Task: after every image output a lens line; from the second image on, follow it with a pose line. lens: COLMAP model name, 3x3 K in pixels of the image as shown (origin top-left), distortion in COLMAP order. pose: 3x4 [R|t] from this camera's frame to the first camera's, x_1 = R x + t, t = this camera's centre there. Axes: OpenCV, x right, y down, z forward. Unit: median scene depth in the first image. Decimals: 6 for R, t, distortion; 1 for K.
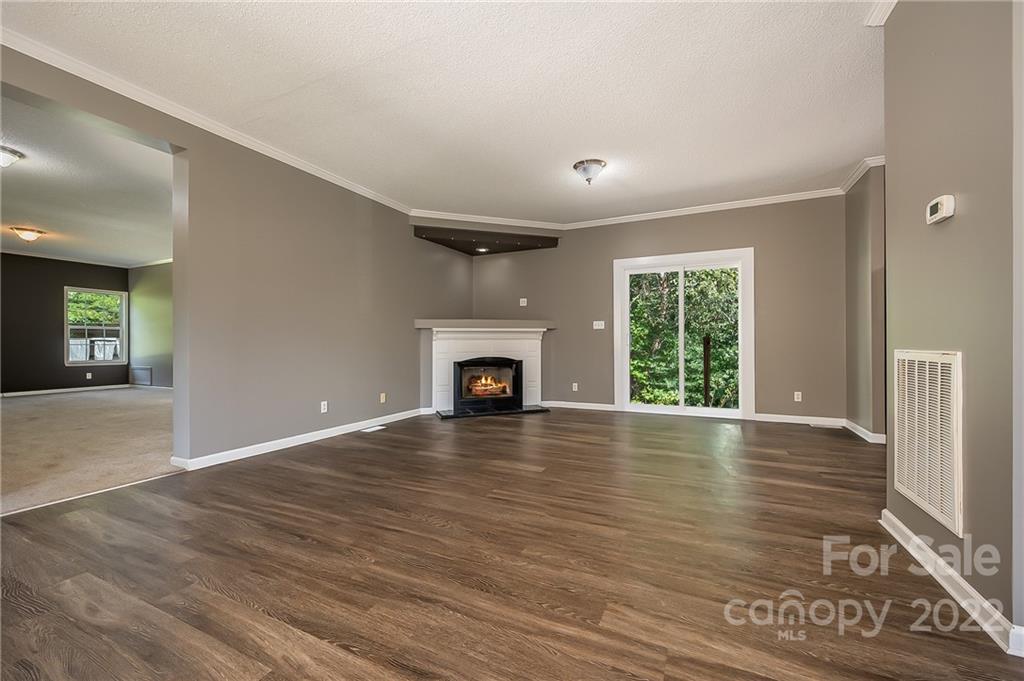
lens RADIAL K [[408.7, 0, 494.3], [0, 408.7, 341.9], [0, 0, 1]] dist [-0.000352, 0.000025]
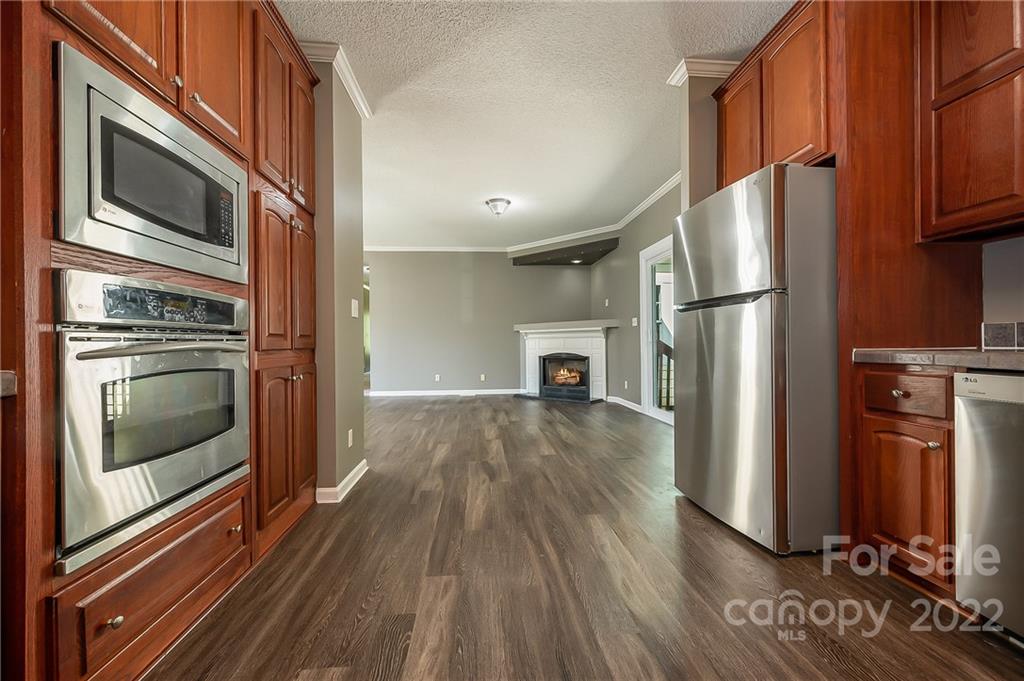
lens RADIAL K [[398.5, 0, 513.1], [0, 398.5, 342.1], [0, 0, 1]] dist [-0.002405, -0.000235]
pose [[0.518323, -0.003630, -0.855177, 0.926107], [0.010932, 0.999937, 0.002381, 0.000499], [0.855115, -0.010583, 0.518330, 0.275442]]
